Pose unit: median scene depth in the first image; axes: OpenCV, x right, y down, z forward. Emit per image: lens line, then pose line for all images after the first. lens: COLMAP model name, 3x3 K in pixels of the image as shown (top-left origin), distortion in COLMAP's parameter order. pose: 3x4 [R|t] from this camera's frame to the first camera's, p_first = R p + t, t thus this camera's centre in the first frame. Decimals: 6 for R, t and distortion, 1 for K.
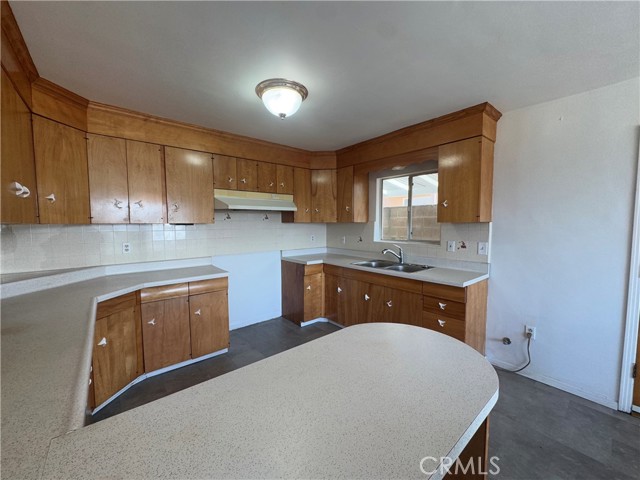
lens RADIAL K [[253.6, 0, 320.5], [0, 253.6, 240.4], [0, 0, 1]] dist [-0.006174, 0.000102]
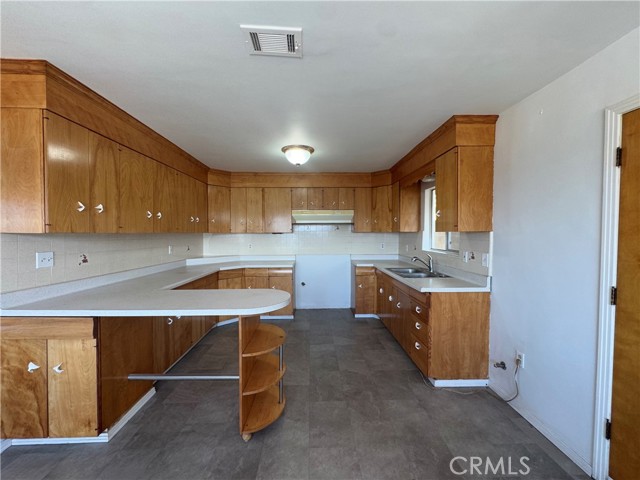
lens RADIAL K [[253.6, 0, 319.0], [0, 253.6, 240.1], [0, 0, 1]] dist [-0.006174, 0.000102]
pose [[0.784593, 0.018504, -0.619735, 0.610800], [-0.040309, 0.998962, -0.021205, 0.002788], [0.618699, 0.041618, 0.784525, -0.089059]]
